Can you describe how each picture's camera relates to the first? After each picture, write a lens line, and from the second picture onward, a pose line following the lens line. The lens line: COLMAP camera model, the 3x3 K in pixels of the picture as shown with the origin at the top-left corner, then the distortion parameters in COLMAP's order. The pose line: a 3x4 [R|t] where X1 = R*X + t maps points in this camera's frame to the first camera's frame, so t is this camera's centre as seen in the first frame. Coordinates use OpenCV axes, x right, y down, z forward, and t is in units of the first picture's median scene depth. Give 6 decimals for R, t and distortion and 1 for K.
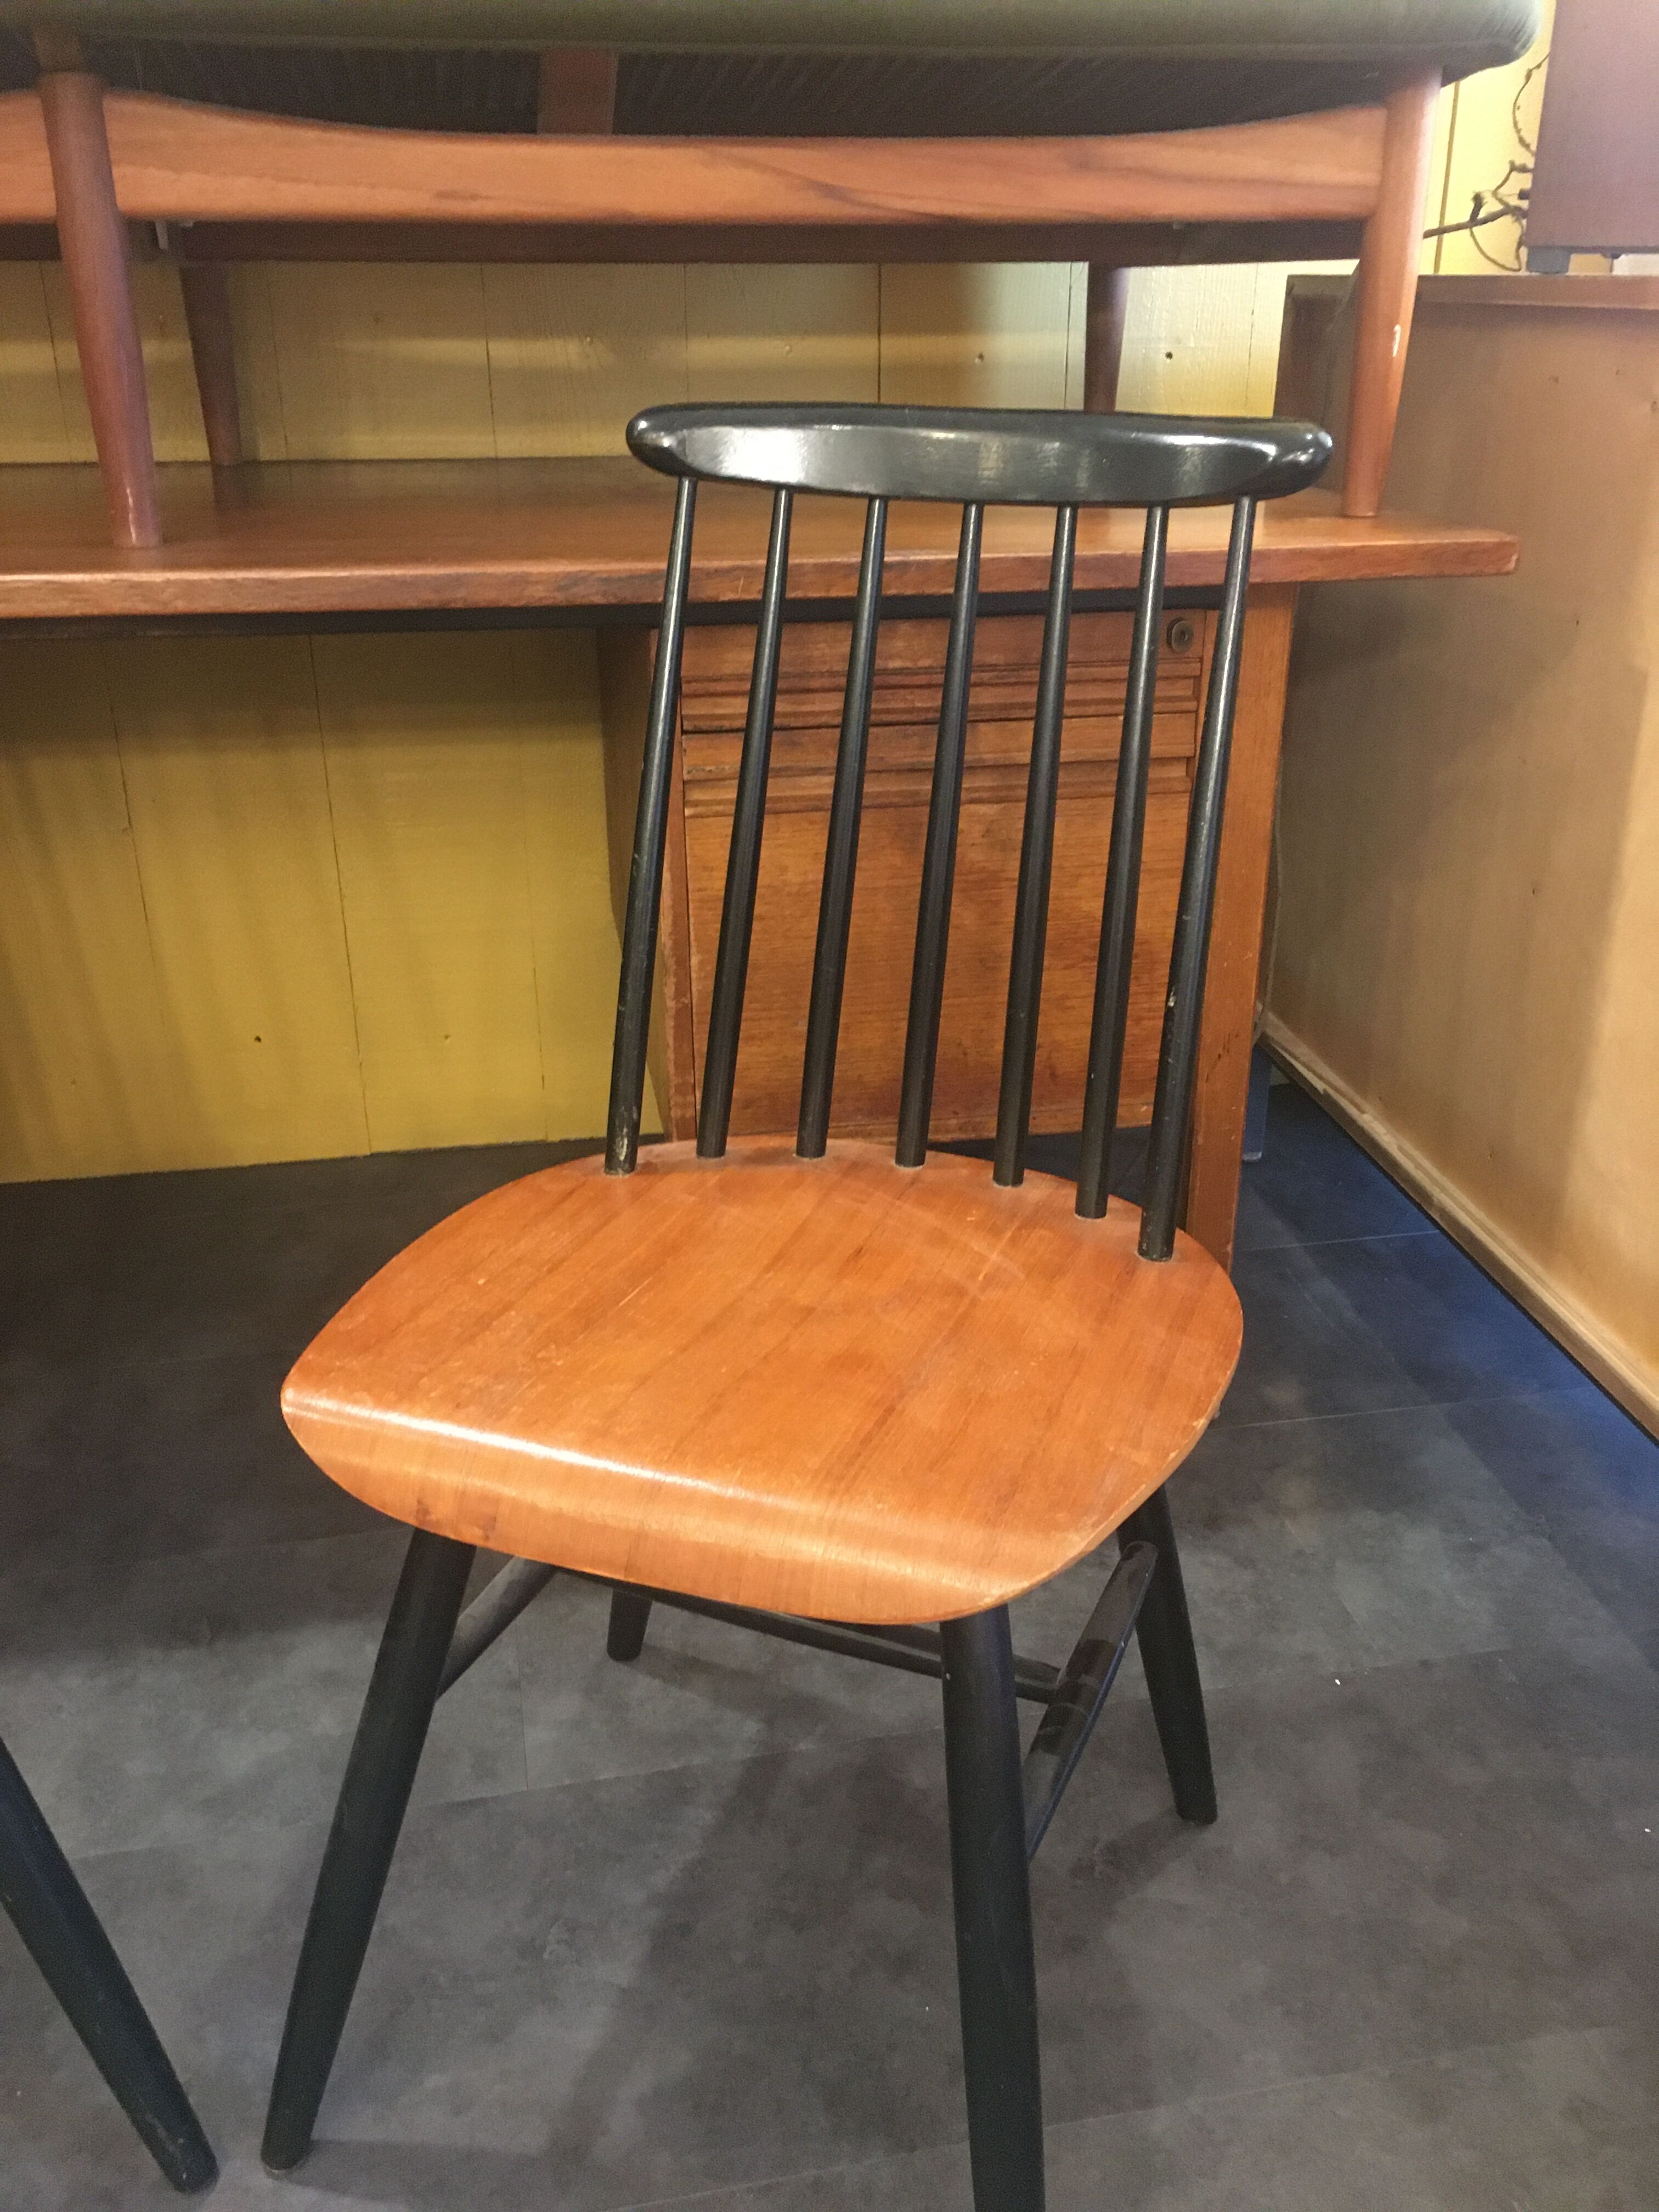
lens RADIAL K [[1888.8, 0, 828.1], [0, 1888.8, 1102.5], [0, 0, 1]] dist [0.085409, -0.116390]
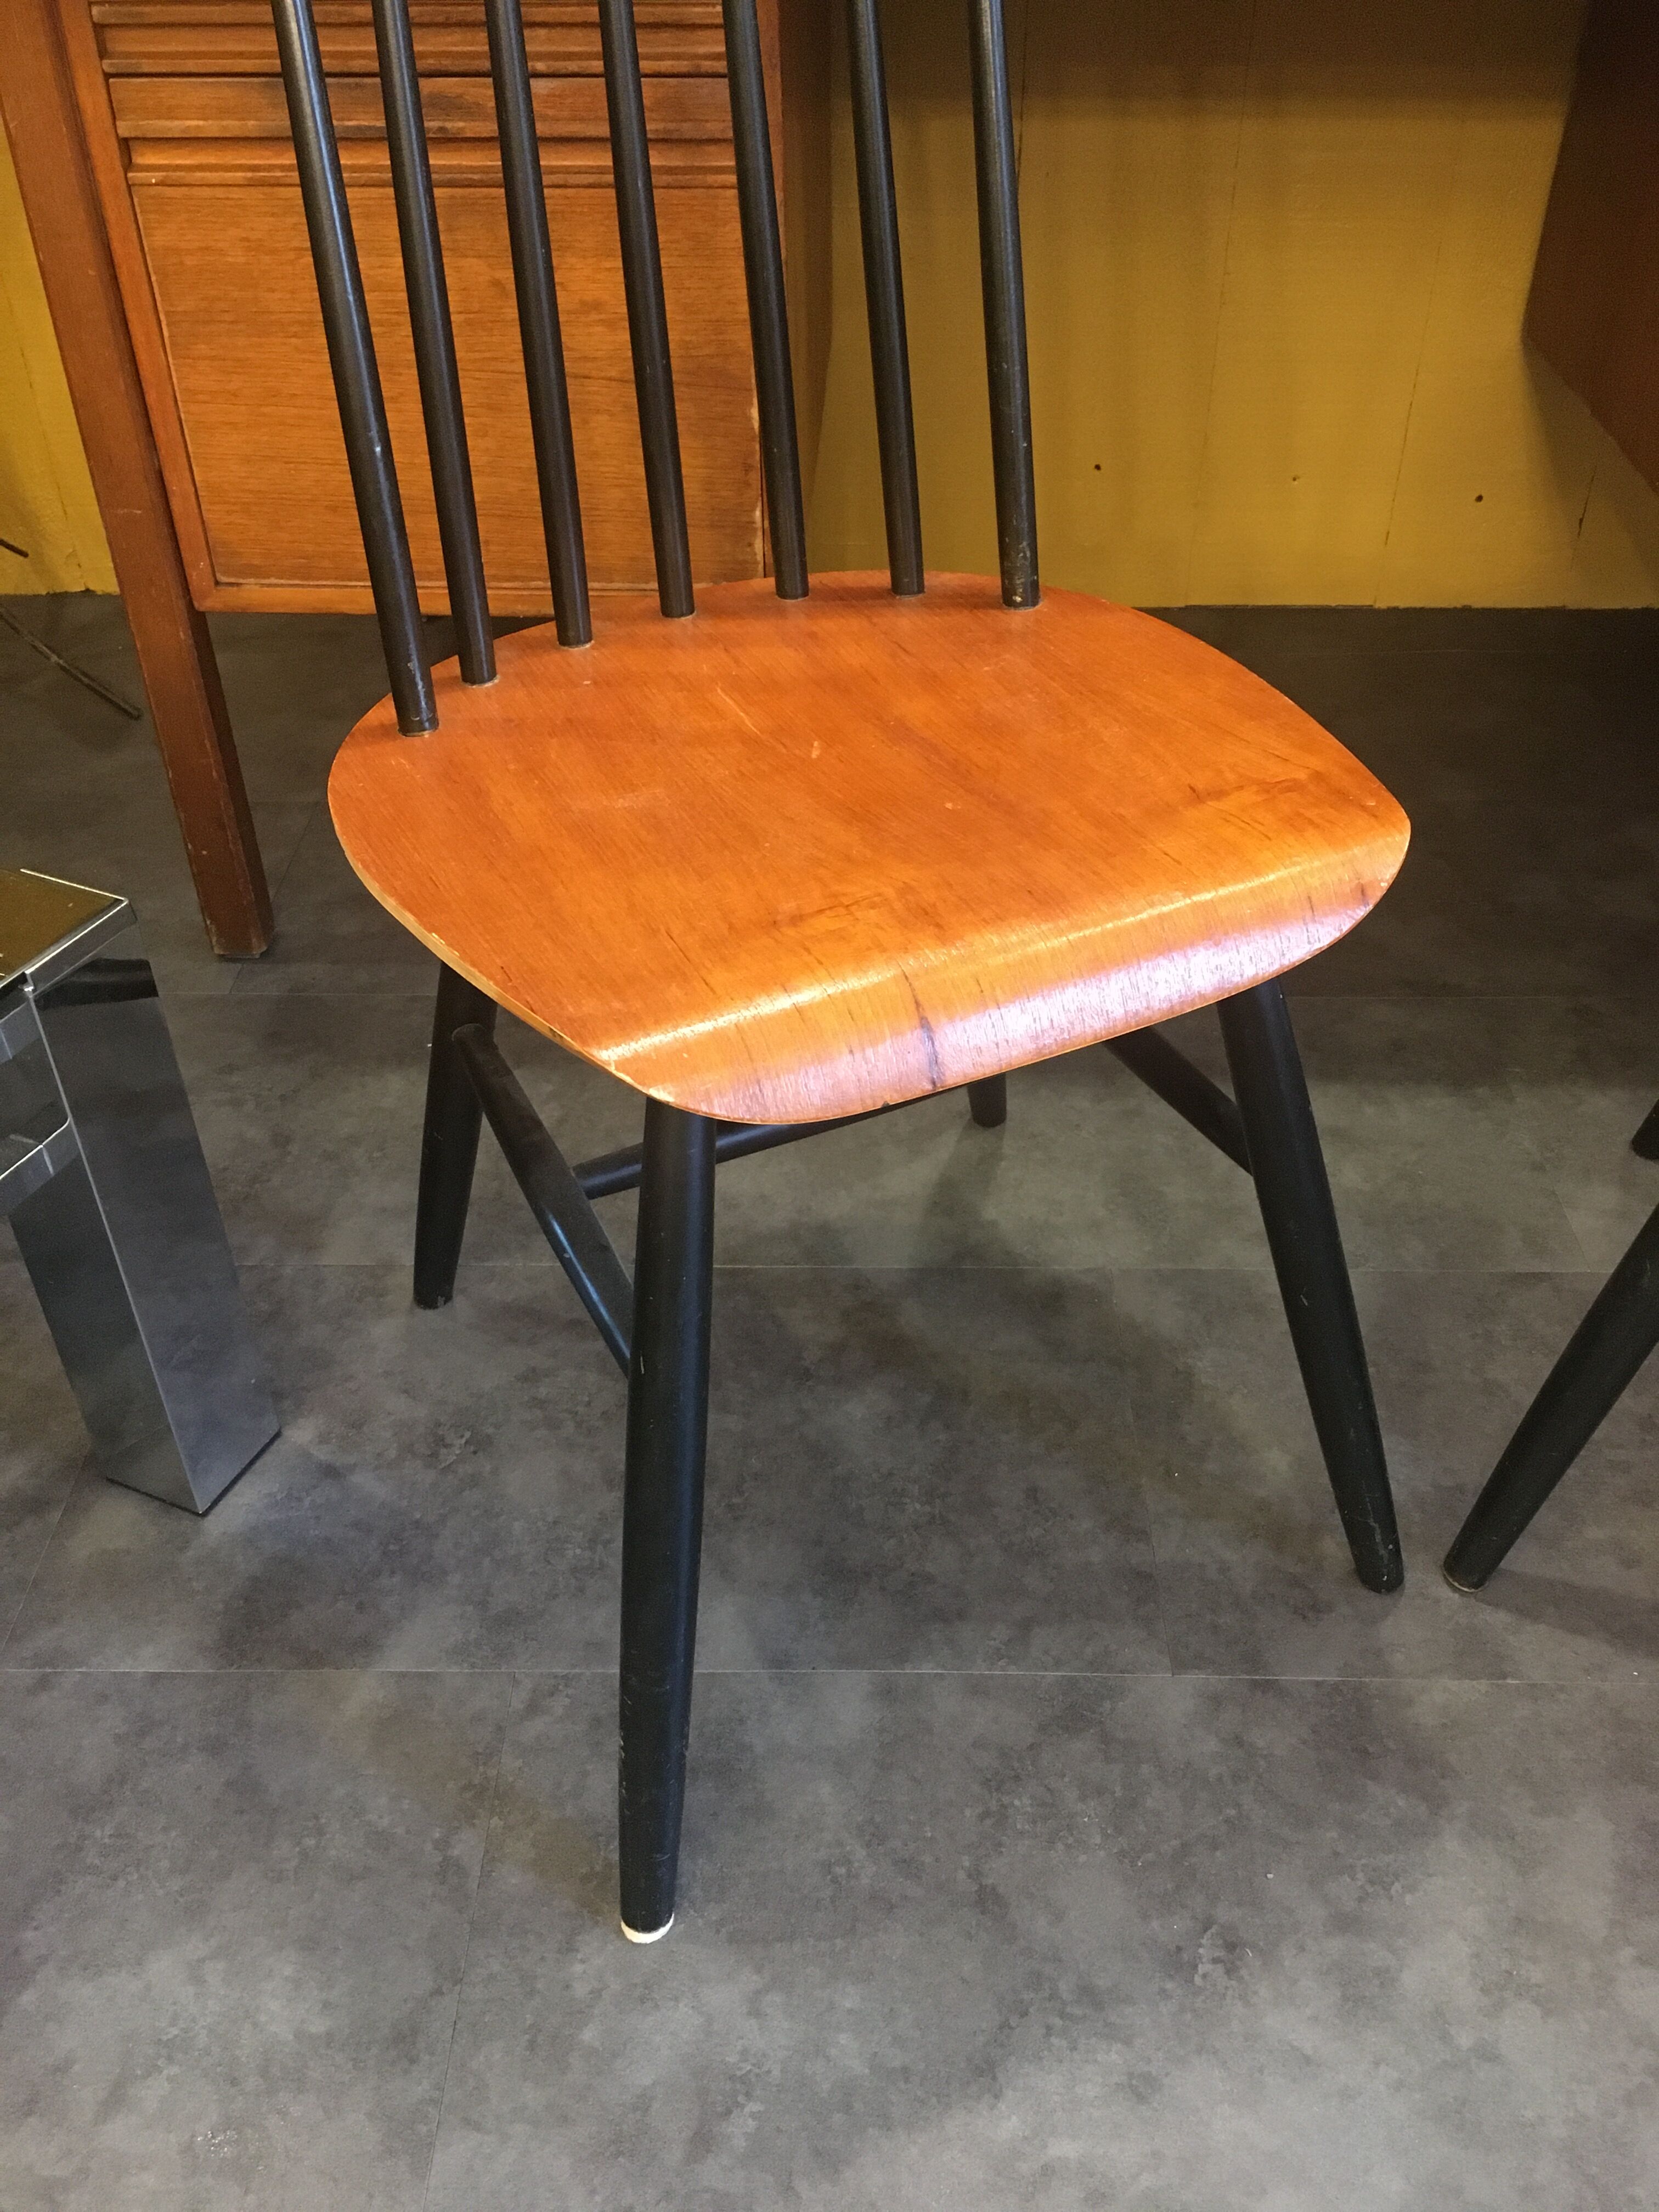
lens RADIAL K [[1888.8, 0, 831.2], [0, 1888.8, 1103.5], [0, 0, 1]] dist [0.085409, -0.116390]
pose [[0.977600, 0.127854, -0.167188, -0.419492], [-0.081621, 0.962481, 0.258781, 0.064278], [0.194001, -0.239339, 0.951357, 0.026068]]
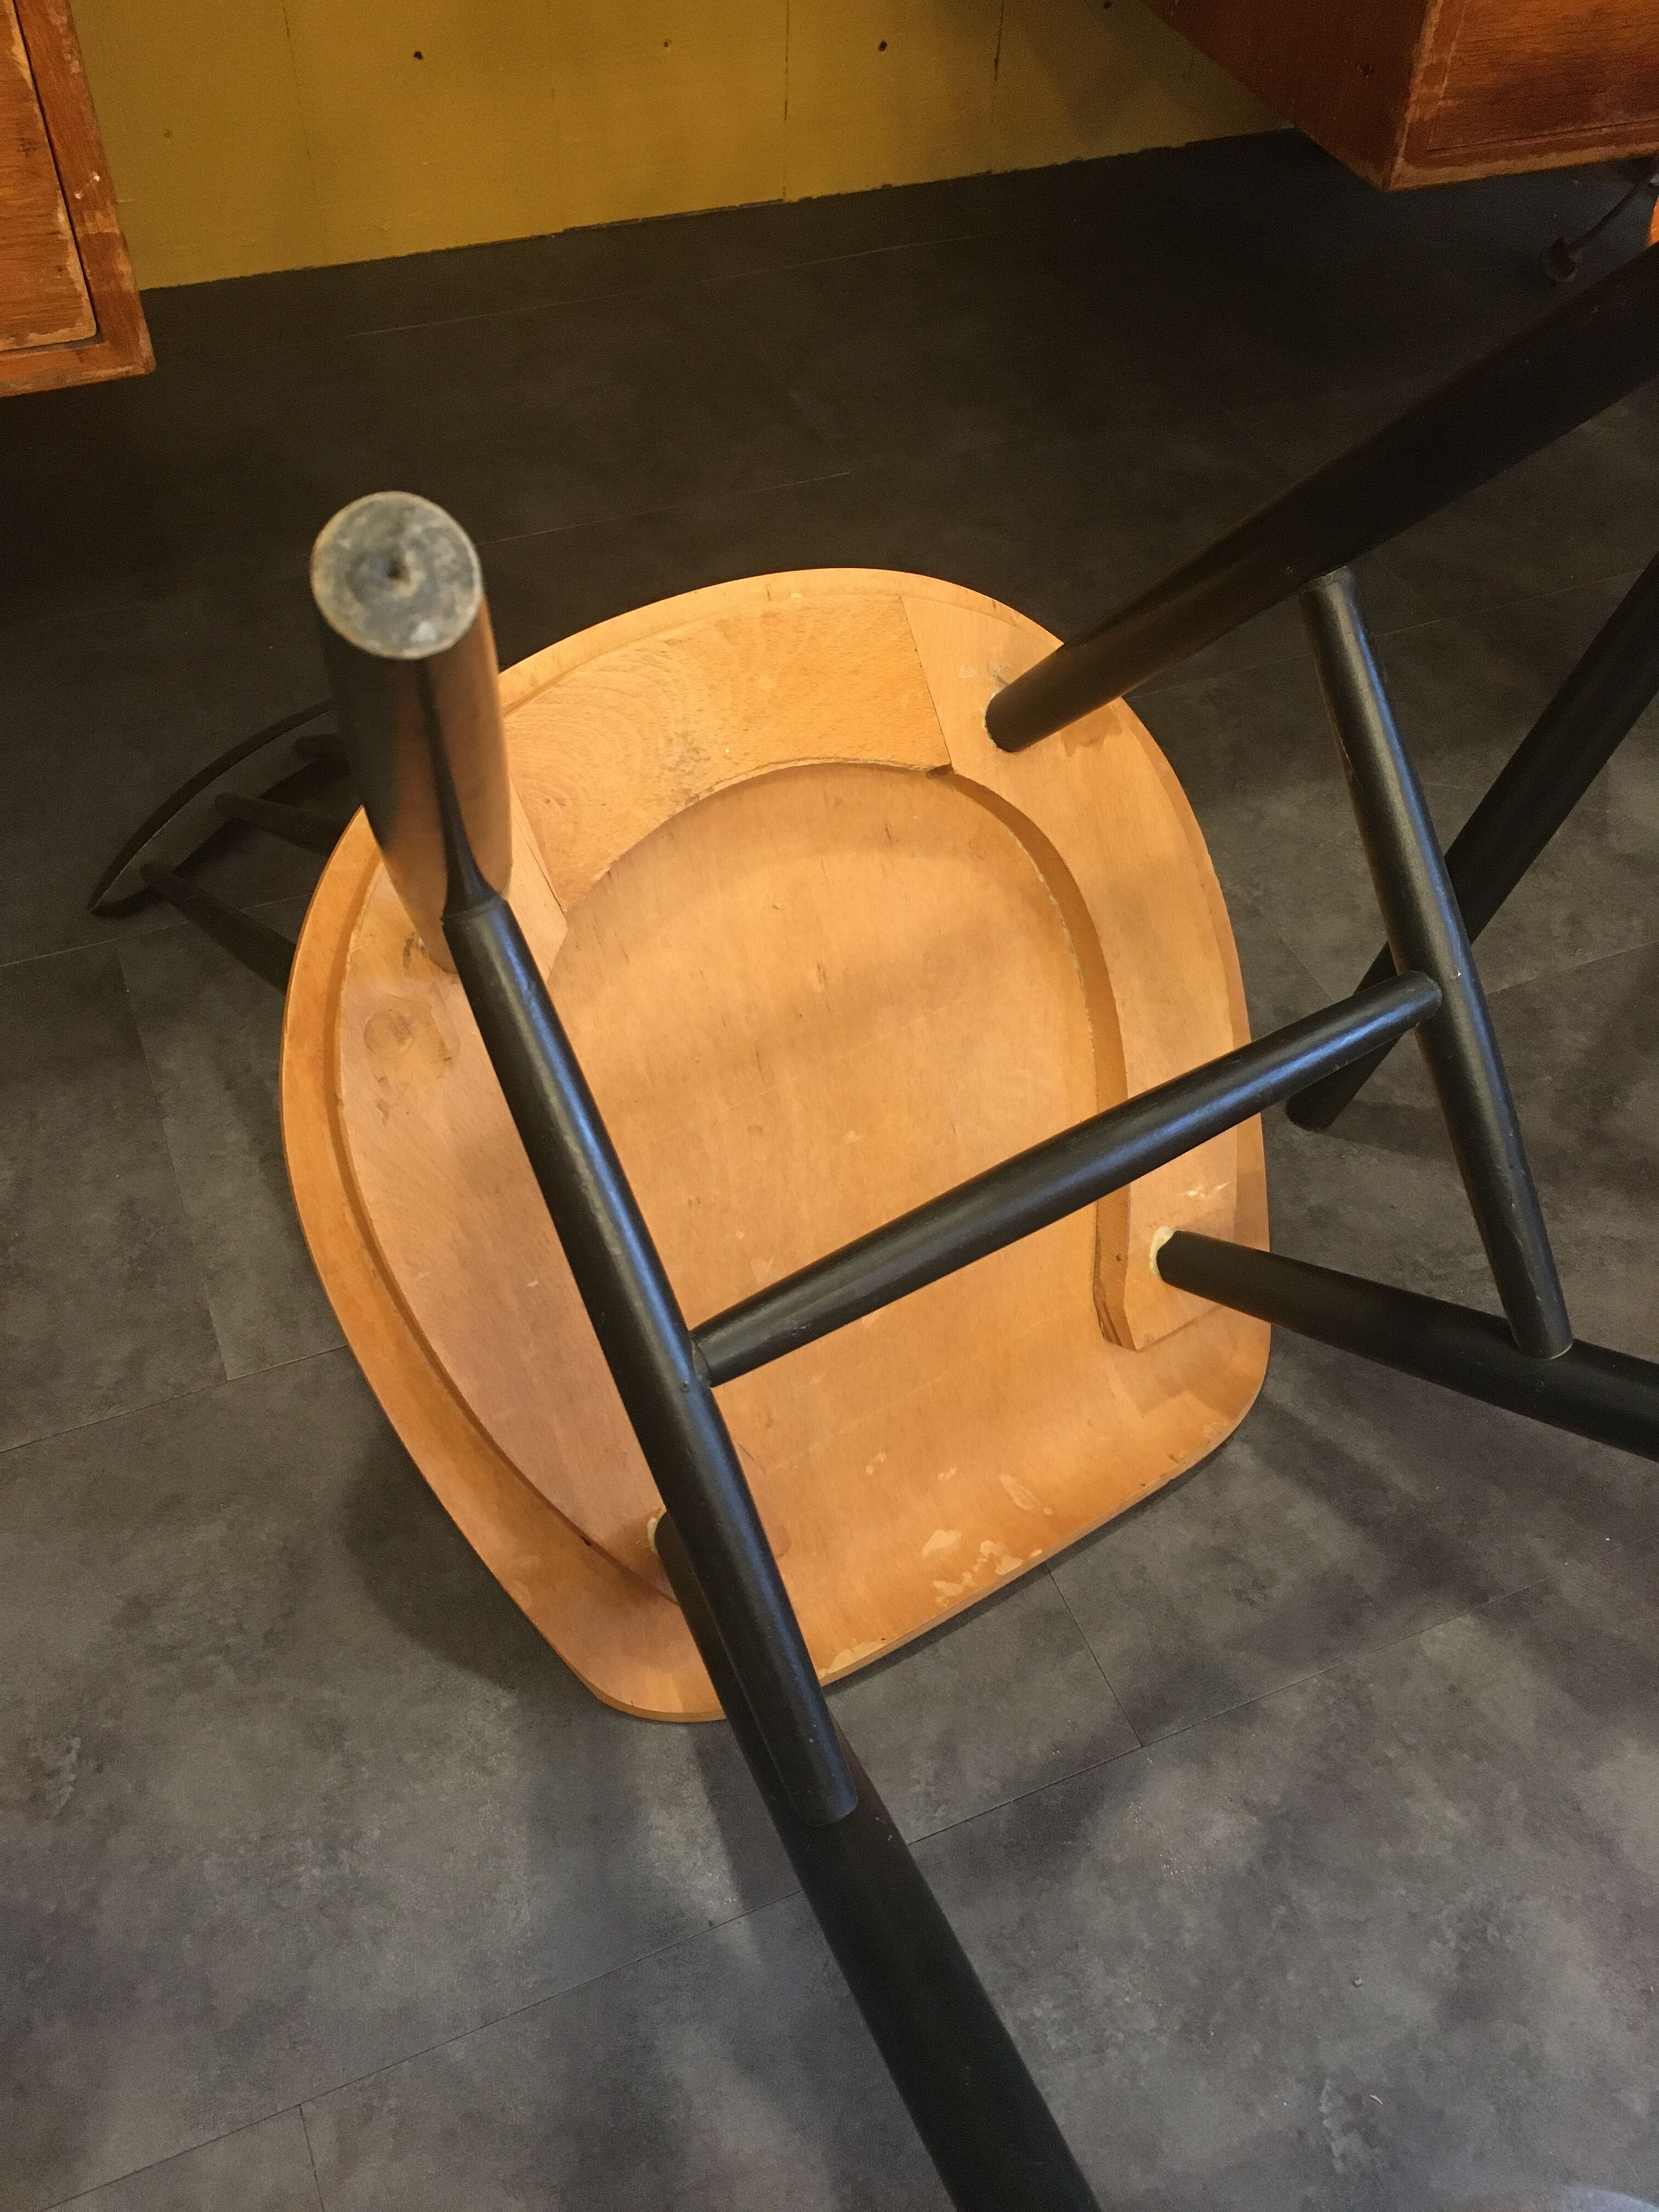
lens RADIAL K [[1888.8, 0, 832.2], [0, 1888.8, 1100.9], [0, 0, 1]] dist [0.085409, -0.116390]
pose [[0.978769, -0.123211, 0.163801, -0.568347], [0.040078, 0.898774, 0.436576, 0.019143], [-0.201011, -0.420743, 0.884630, 0.331540]]
